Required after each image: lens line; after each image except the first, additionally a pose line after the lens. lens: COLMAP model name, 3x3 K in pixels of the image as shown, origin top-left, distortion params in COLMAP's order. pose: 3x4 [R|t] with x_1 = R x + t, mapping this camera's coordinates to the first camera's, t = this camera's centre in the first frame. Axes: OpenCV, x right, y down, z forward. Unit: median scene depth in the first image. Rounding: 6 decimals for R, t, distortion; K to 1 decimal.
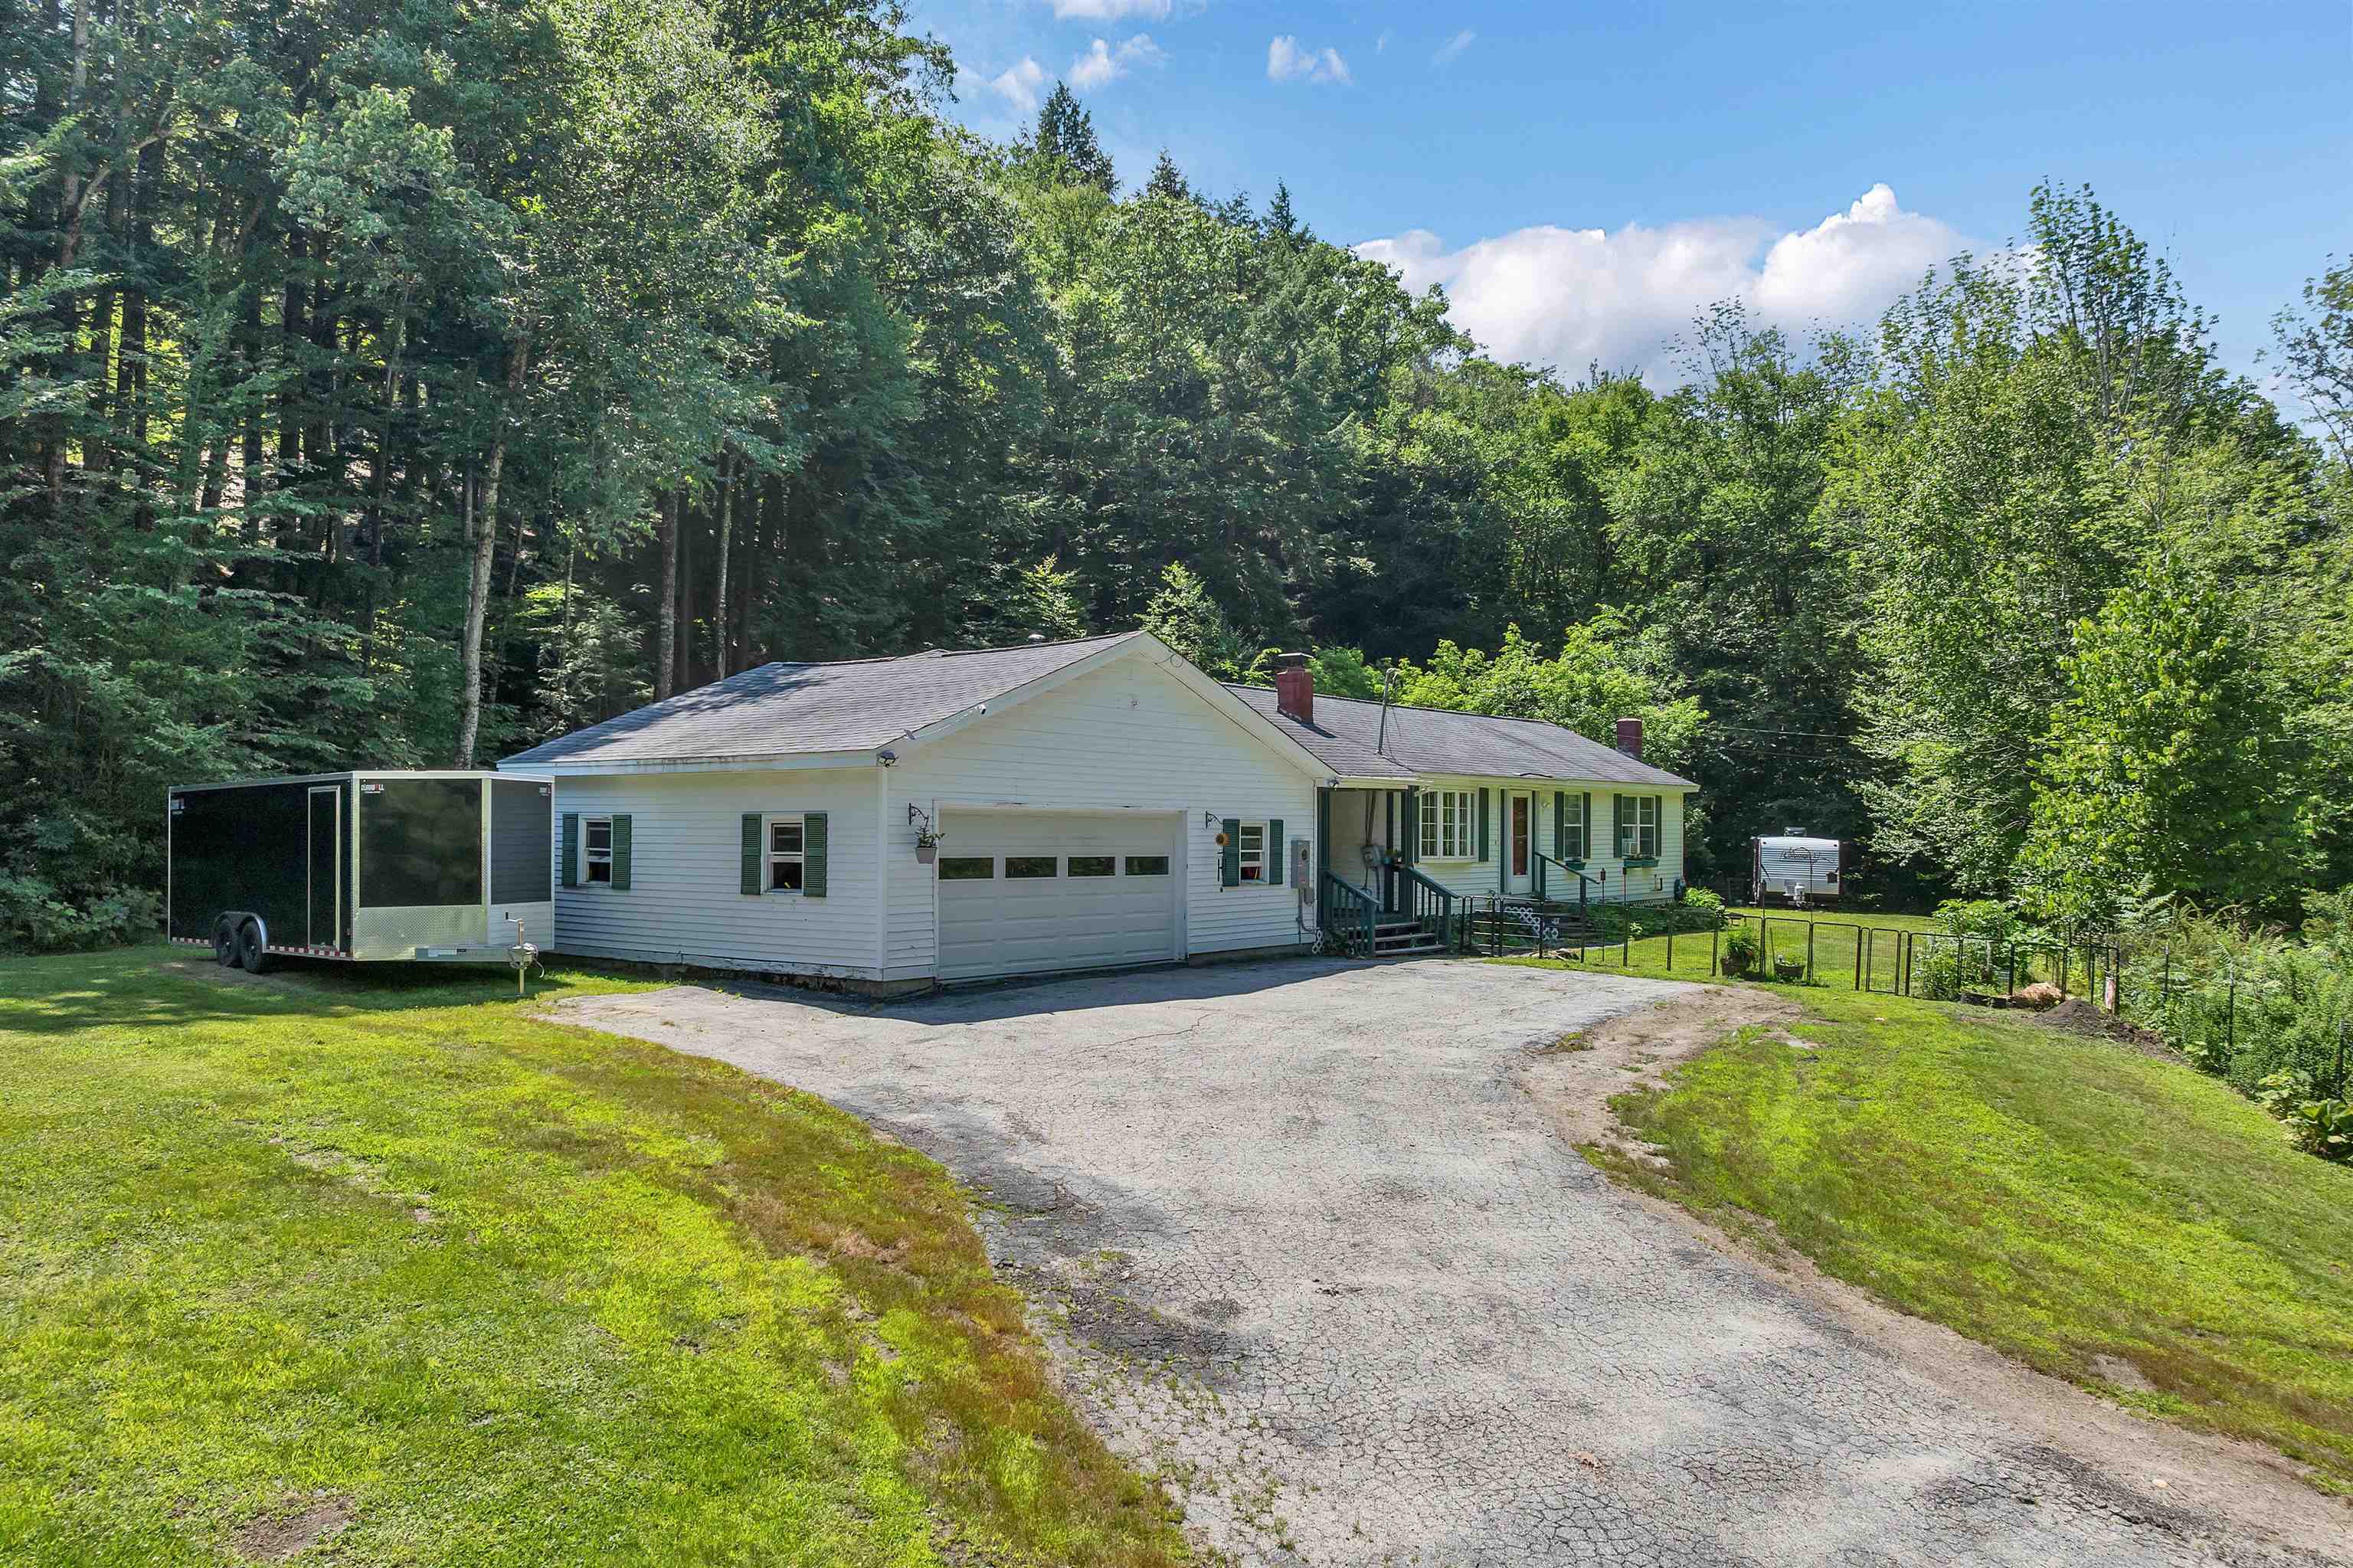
lens RADIAL K [[1681.5, 0, 1179.7], [0, 1681.5, 781.5], [0, 0, 1]] dist [-0.045999, 0.012366]
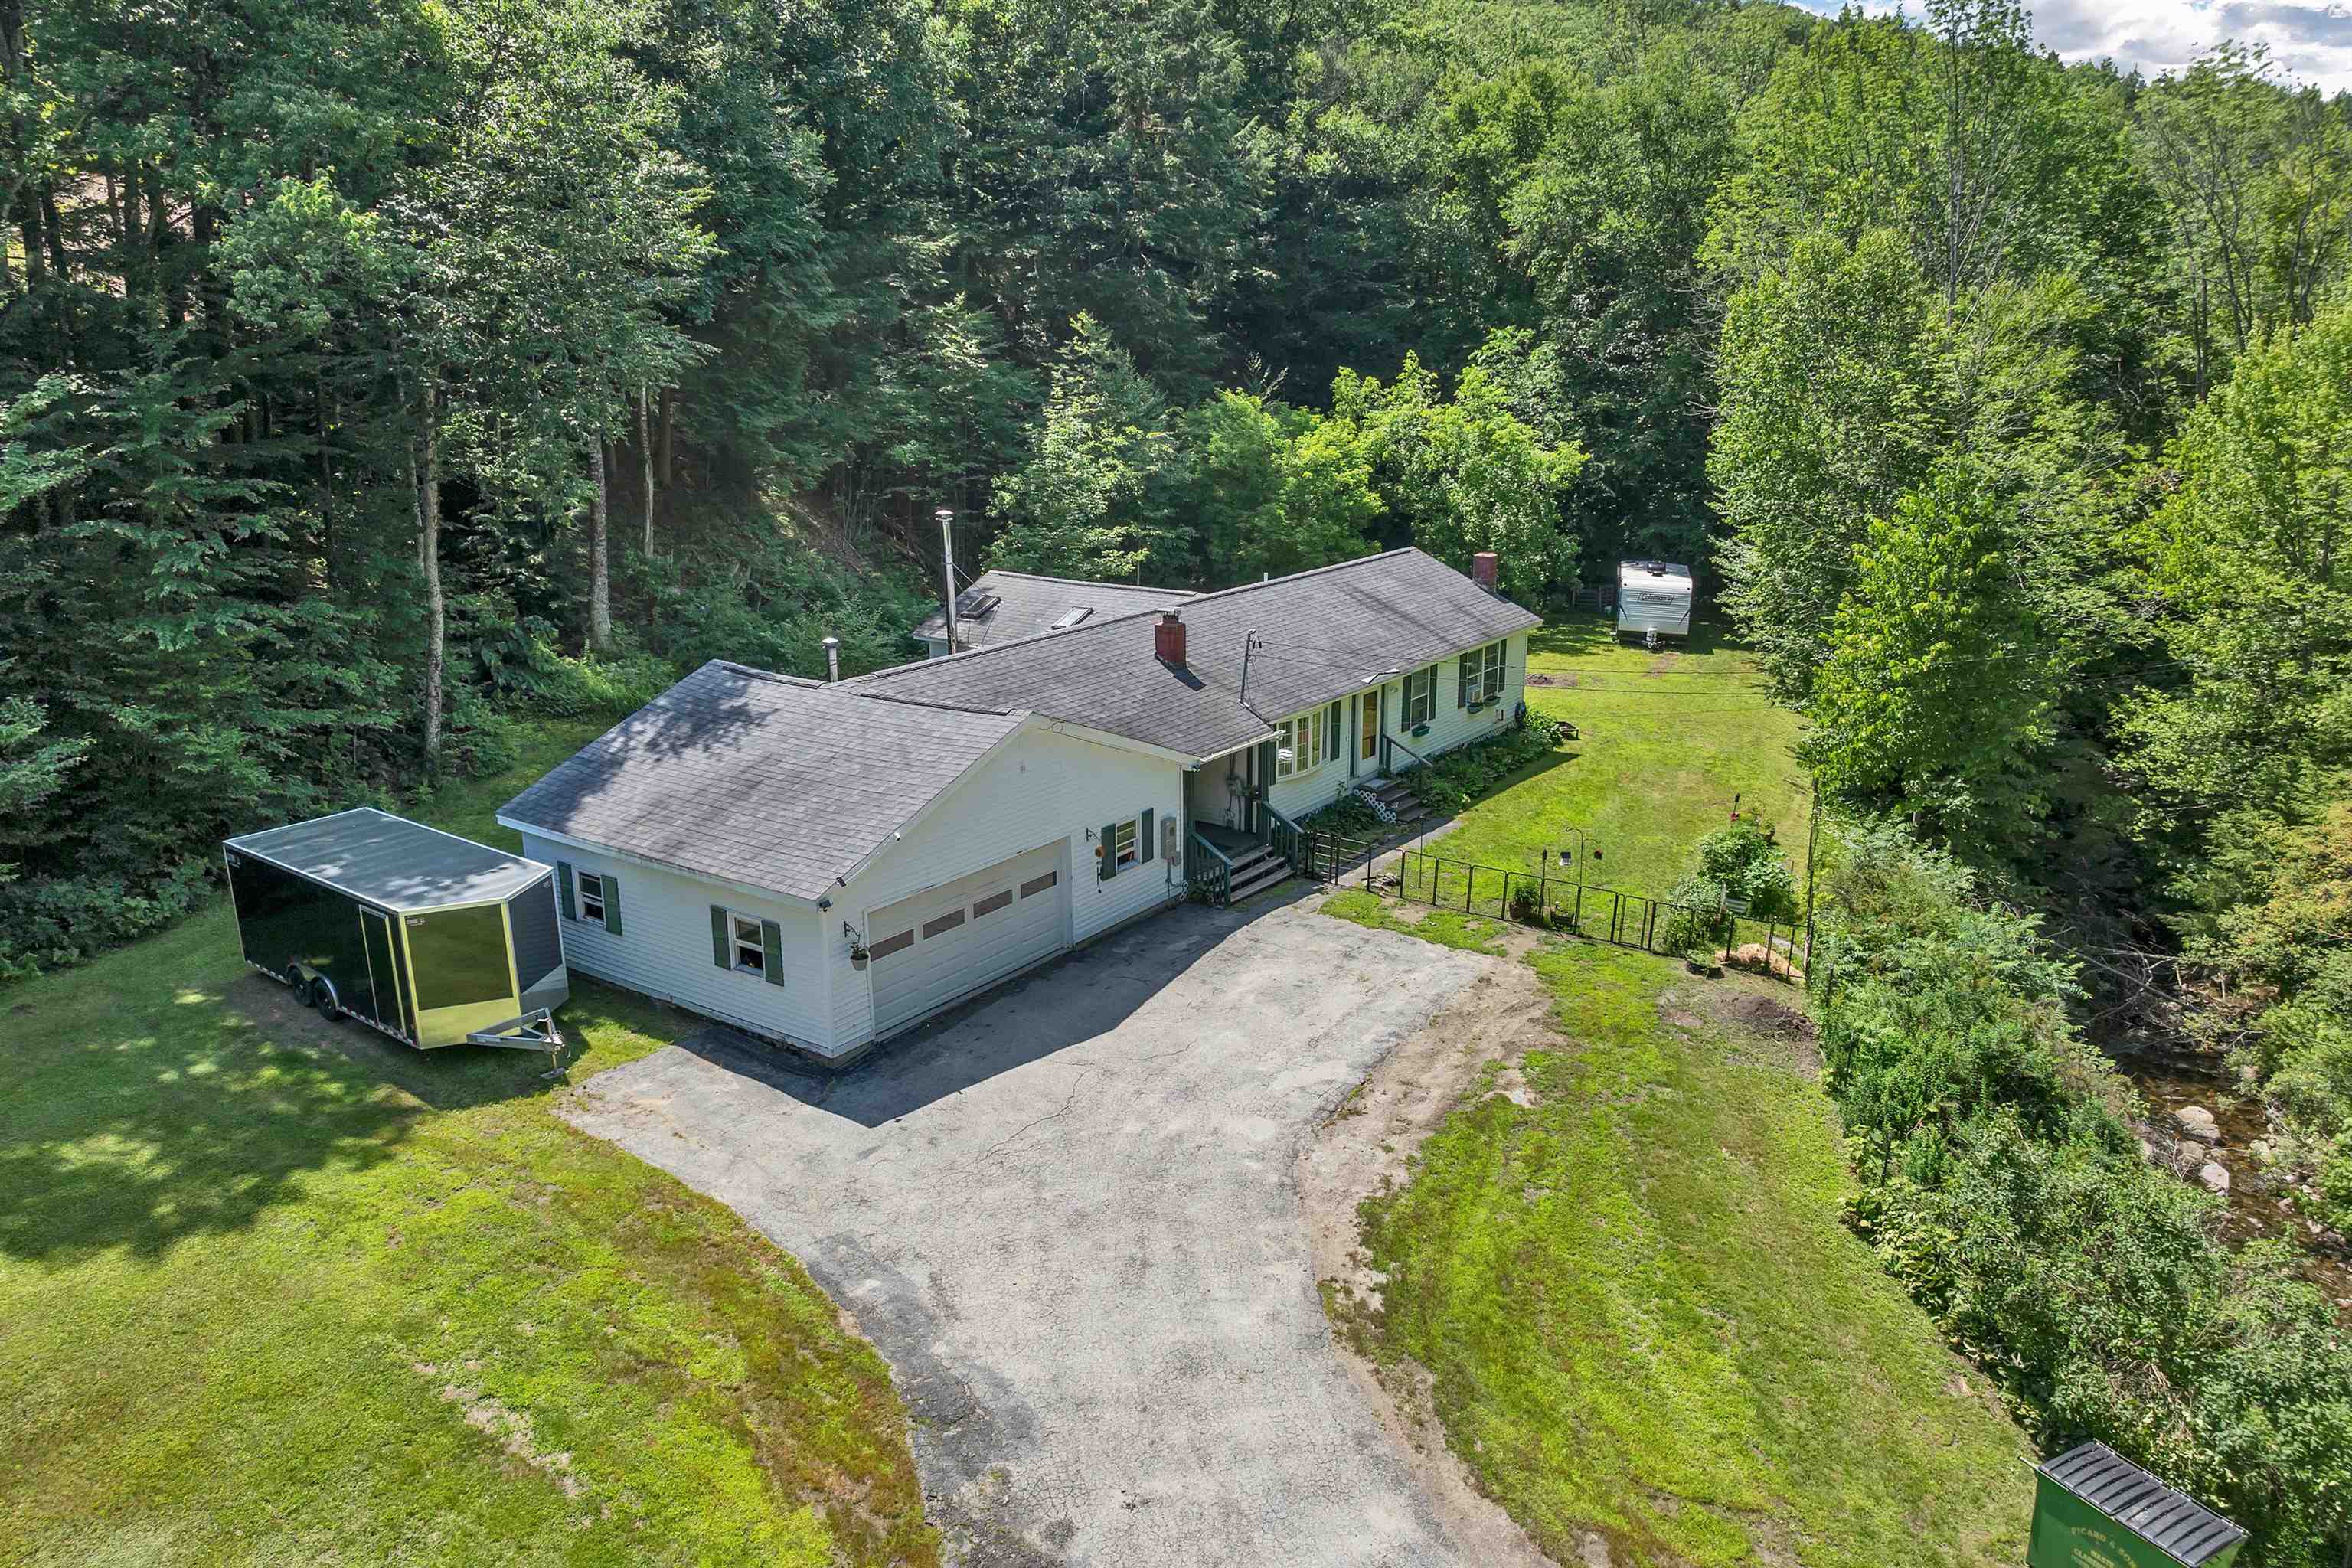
lens RADIAL K [[1680.7, 0, 1185.3], [0, 1680.7, 773.7], [0, 0, 1]] dist [-0.045999, 0.012366]
pose [[0.999101, -0.016227, 0.039167, 0.033216], [0.004072, 0.956304, 0.292345, -0.313513], [-0.042200, -0.291923, 0.955510, -0.130644]]
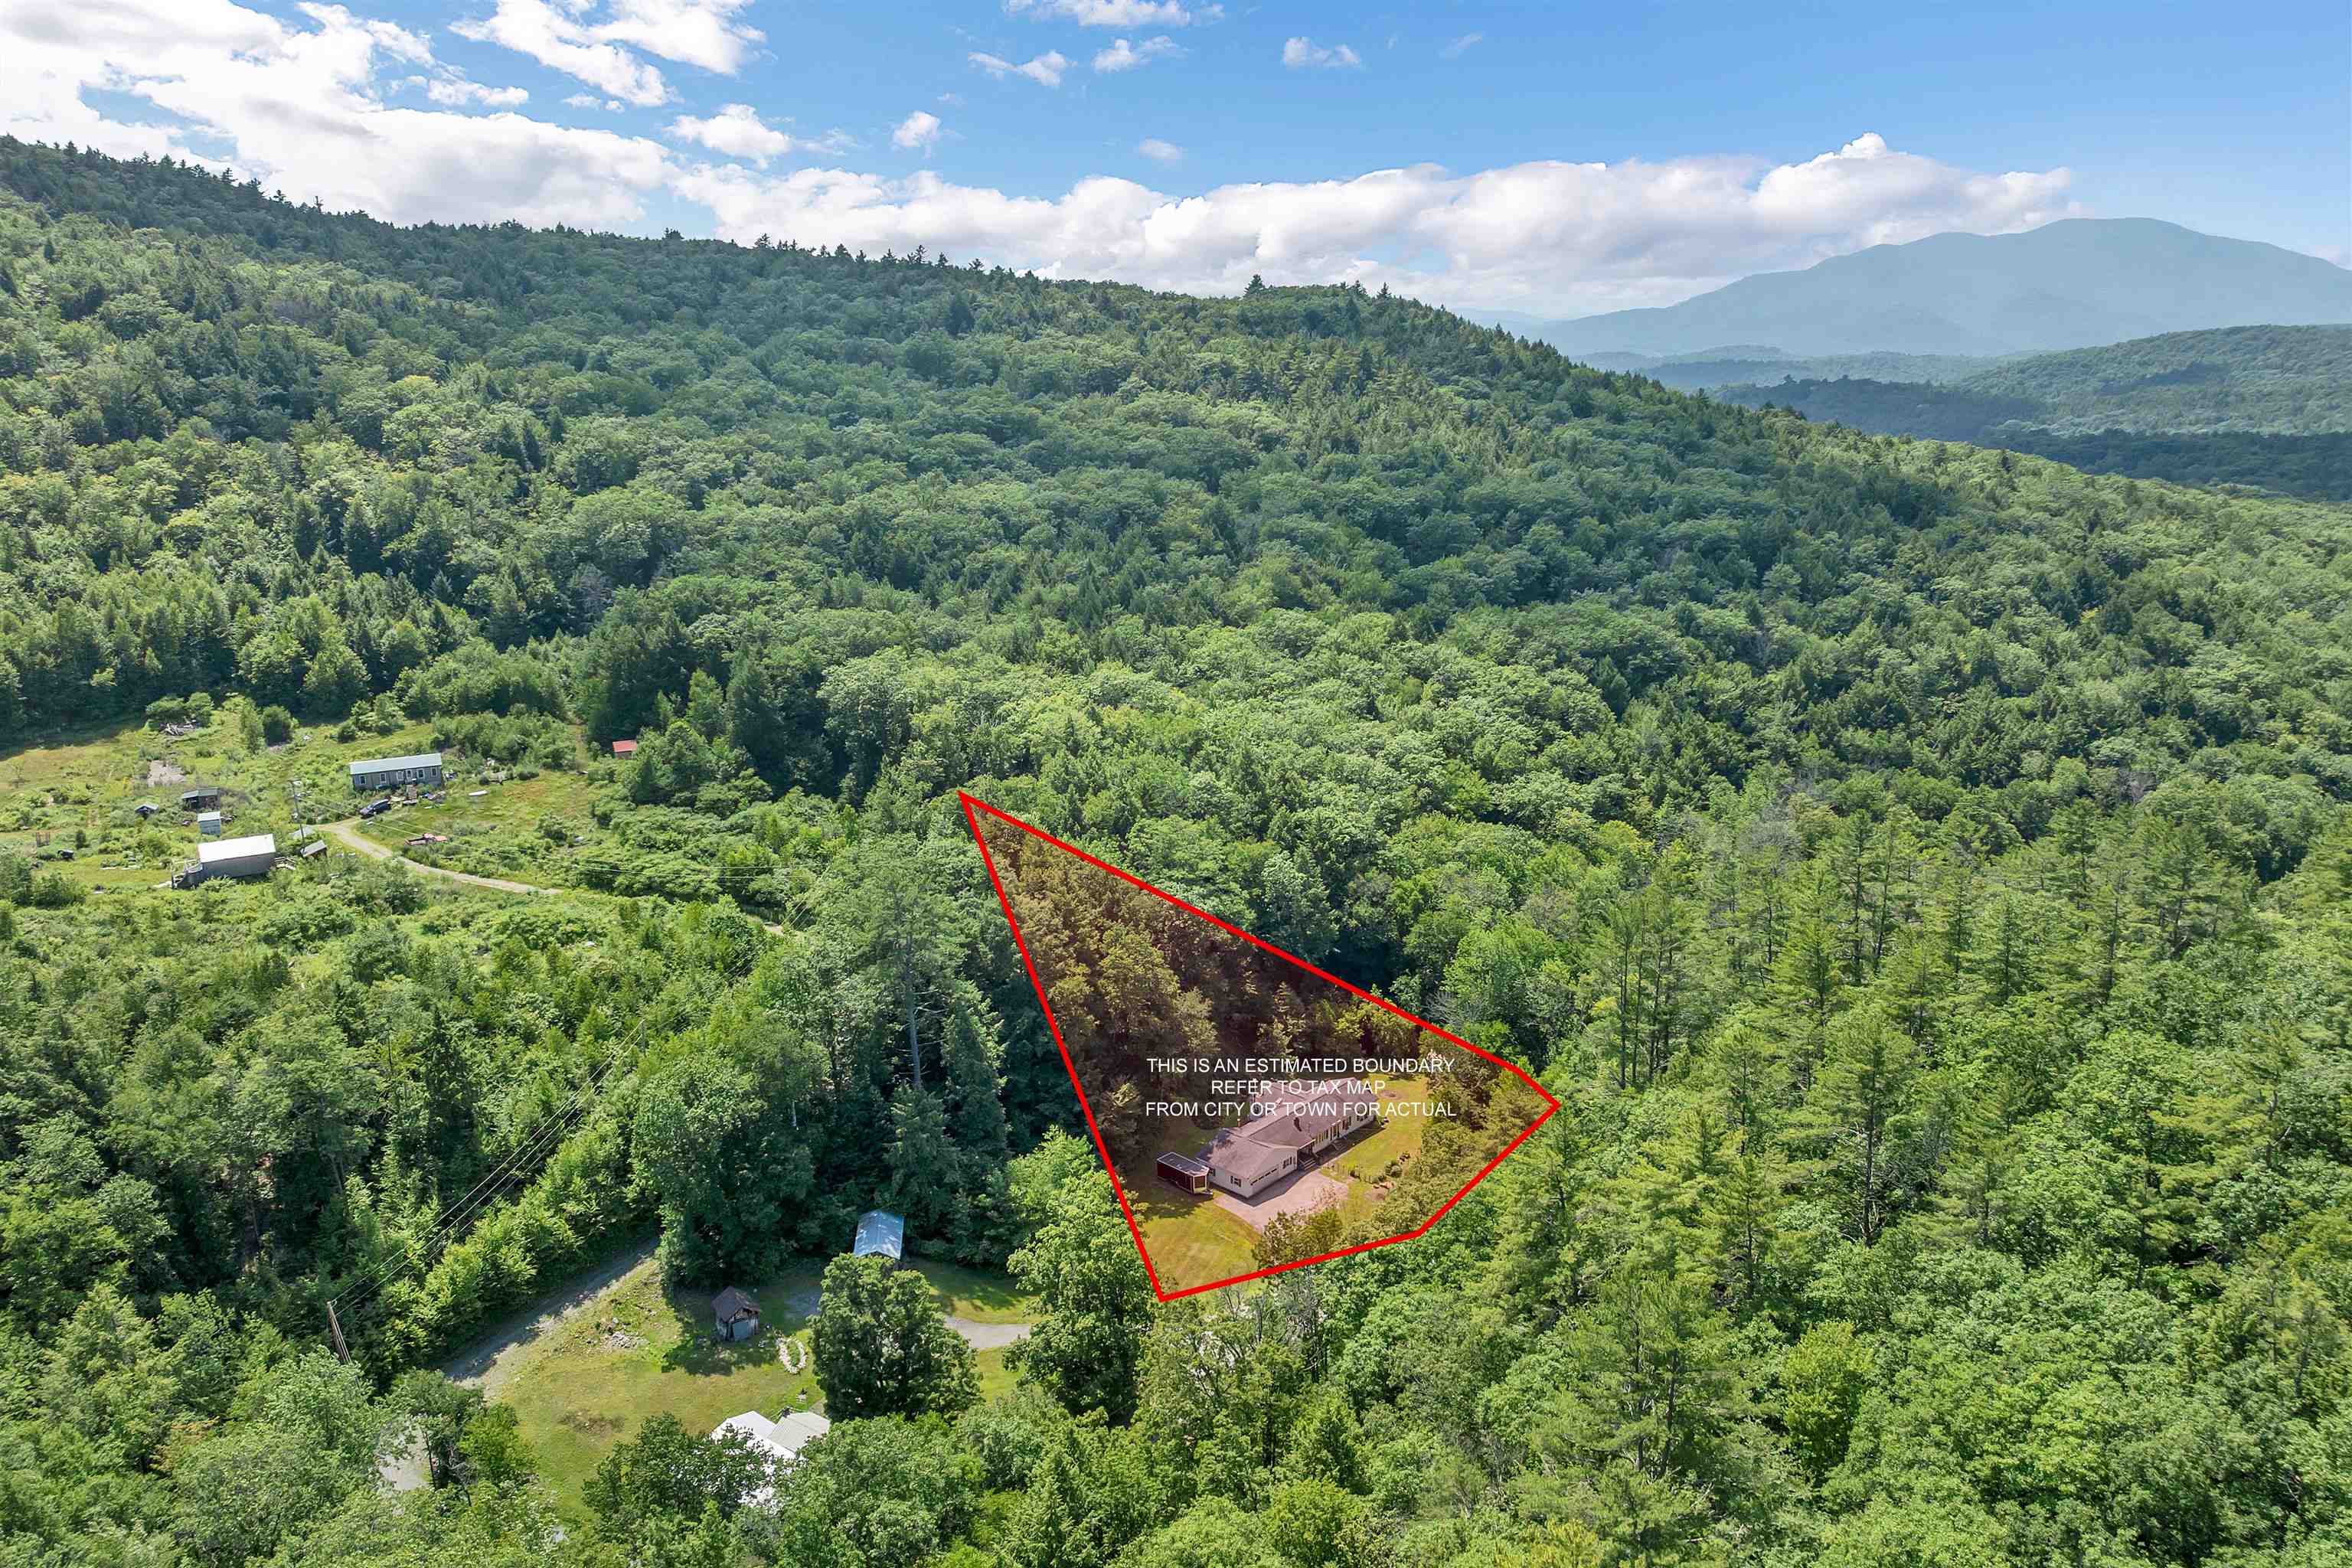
lens RADIAL K [[1680.7, 0, 1176.9], [0, 1680.7, 776.7], [0, 0, 1]] dist [-0.045999, 0.012366]
pose [[0.996990, 0.014807, -0.076102, 0.083819], [0.008338, 0.955421, 0.295128, -3.484870], [0.077079, -0.294874, 0.952422, -5.209802]]
